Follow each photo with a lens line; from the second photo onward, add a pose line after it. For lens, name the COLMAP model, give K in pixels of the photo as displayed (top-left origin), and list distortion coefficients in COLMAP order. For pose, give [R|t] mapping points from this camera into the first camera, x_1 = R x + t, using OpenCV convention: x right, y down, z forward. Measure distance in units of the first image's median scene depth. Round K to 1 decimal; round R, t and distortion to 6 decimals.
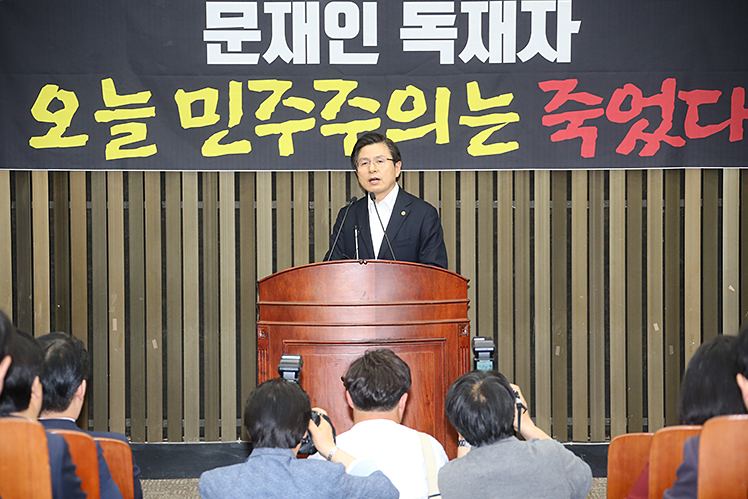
lens RADIAL K [[3245.2, 0, 374.0], [0, 3245.2, 249.5], [0, 0, 1]] dist [1.346579, -3.446219]
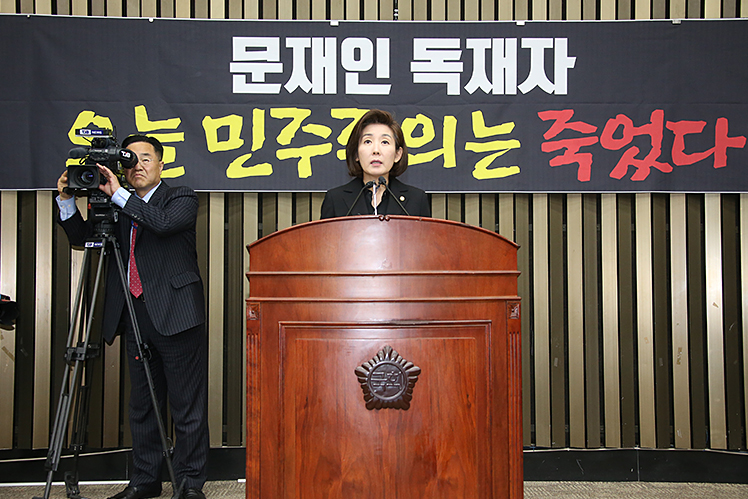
lens RADIAL K [[1065.8, 0, 374.0], [0, 1065.8, 249.5], [0, 0, 1]] dist [0.151568, 0.053728]
pose [[0.999959, 0.004893, 0.007626, -0.006629], [-0.004029, 0.993989, -0.109410, 0.033478], [-0.008116, 0.109375, 0.993967, 0.651207]]
